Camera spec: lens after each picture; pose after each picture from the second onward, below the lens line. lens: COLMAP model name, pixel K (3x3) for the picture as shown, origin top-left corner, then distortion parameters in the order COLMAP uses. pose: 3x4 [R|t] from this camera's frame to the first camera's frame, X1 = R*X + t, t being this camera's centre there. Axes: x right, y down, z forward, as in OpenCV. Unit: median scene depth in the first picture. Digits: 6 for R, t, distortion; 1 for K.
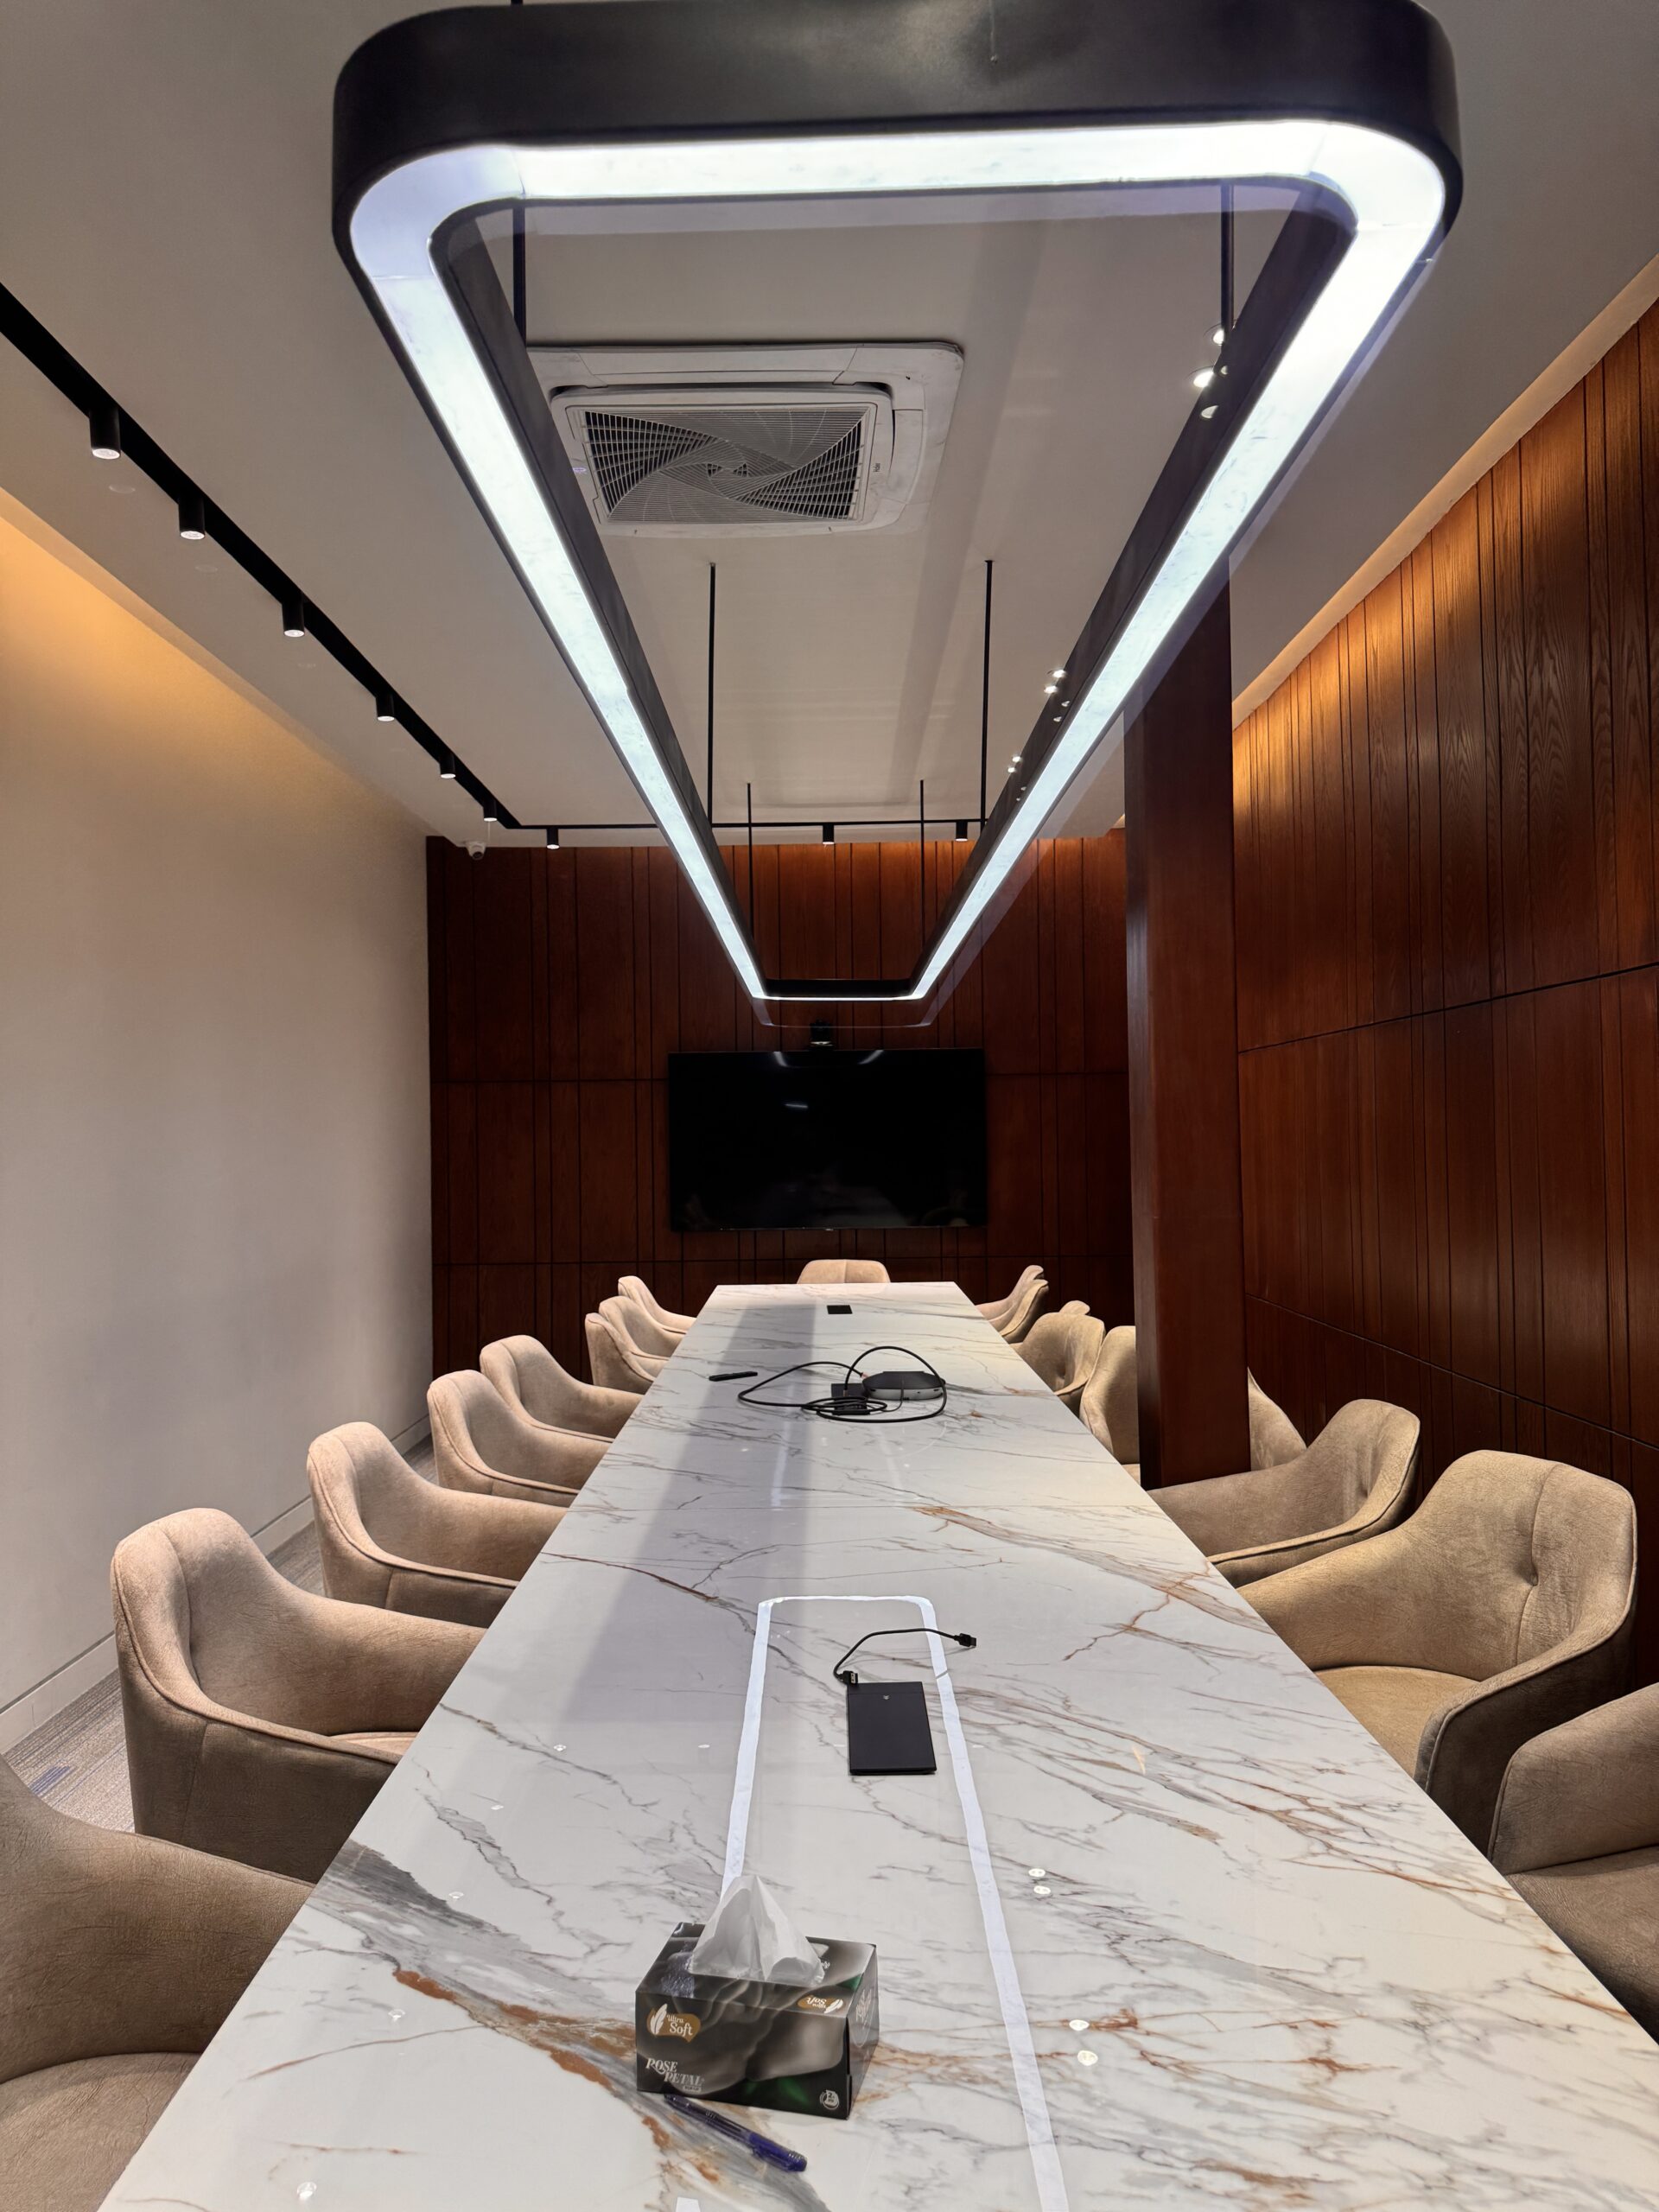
lens RADIAL K [[1573.5, 0, 828.1], [0, 1573.5, 1112.3], [0, 0, 1]] dist [0.012703, -0.007250]
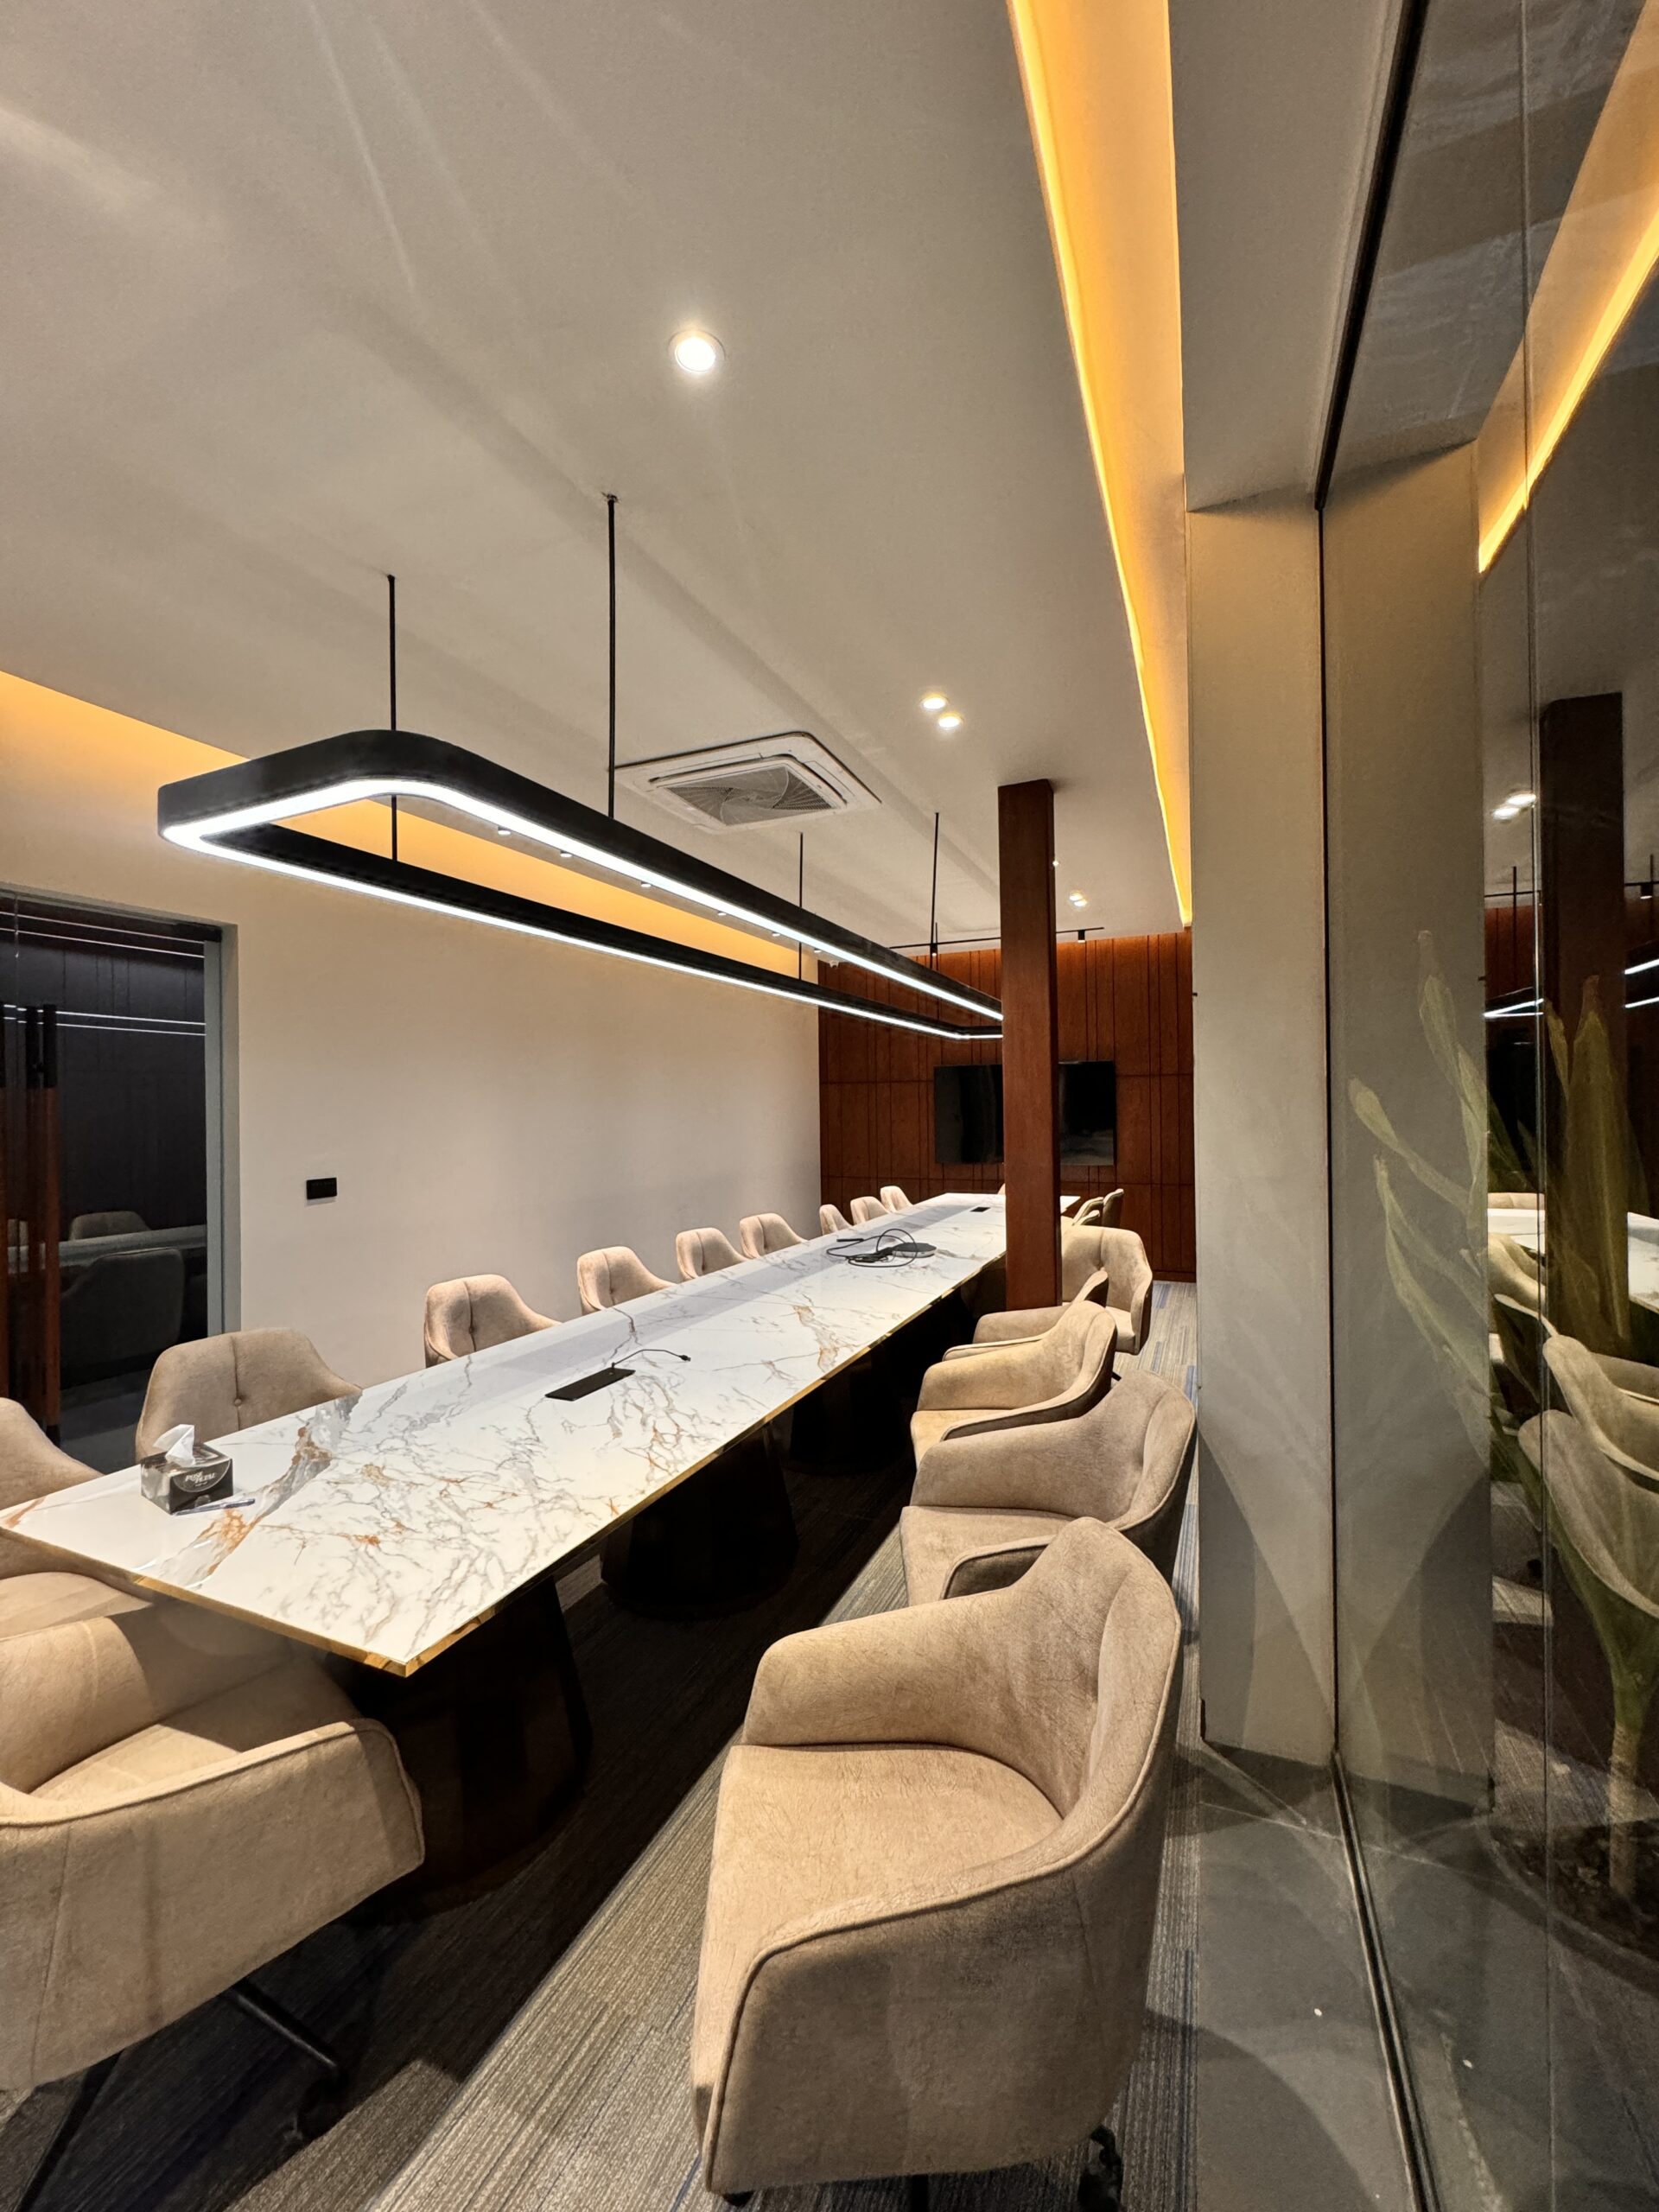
lens RADIAL K [[883.3, 0, 828.8], [0, 883.3, 1101.9], [0, 0, 1]] dist [-0.004091, -0.000340]
pose [[0.915661, -0.001715, -0.401949, 0.919139], [0.006427, 0.999926, 0.010376, -0.038315], [0.401901, -0.012084, 0.915603, -0.048659]]
